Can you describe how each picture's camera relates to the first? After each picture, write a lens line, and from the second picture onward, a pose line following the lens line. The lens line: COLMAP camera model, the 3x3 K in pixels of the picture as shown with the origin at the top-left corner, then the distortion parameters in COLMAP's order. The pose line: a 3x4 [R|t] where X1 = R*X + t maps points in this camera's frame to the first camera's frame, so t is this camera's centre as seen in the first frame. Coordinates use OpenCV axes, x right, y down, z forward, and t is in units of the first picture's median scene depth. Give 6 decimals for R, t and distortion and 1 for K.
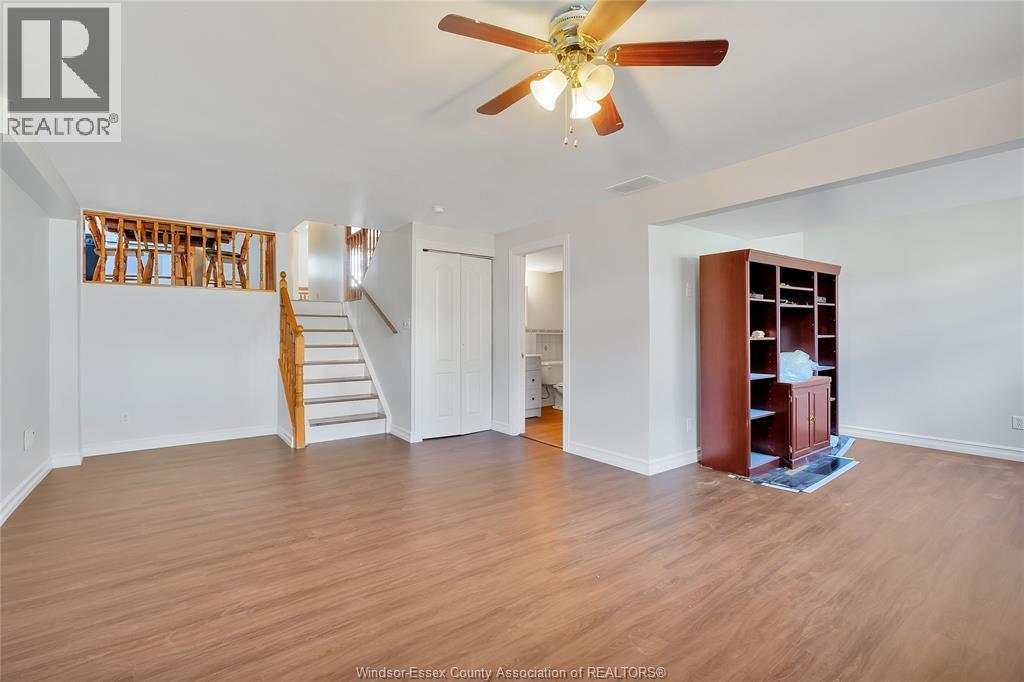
lens RADIAL K [[453.5, 0, 512.0], [0, 453.5, 341.0], [0, 0, 1]] dist [-0.002269, -0.000180]
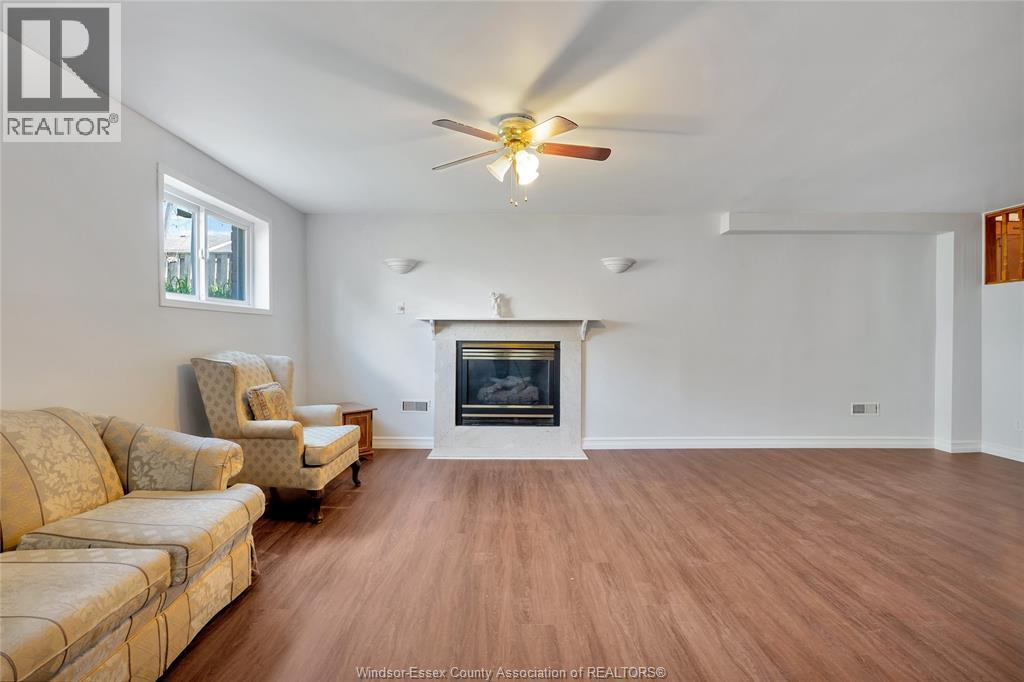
lens RADIAL K [[453.5, 0, 512.0], [0, 453.5, 341.0], [0, 0, 1]] dist [-0.002269, -0.000180]
pose [[-0.589171, 0.008385, -0.807965, 0.881587], [-0.012151, 0.999741, 0.019236, -0.012163], [0.807917, 0.021151, -0.588917, 1.217974]]
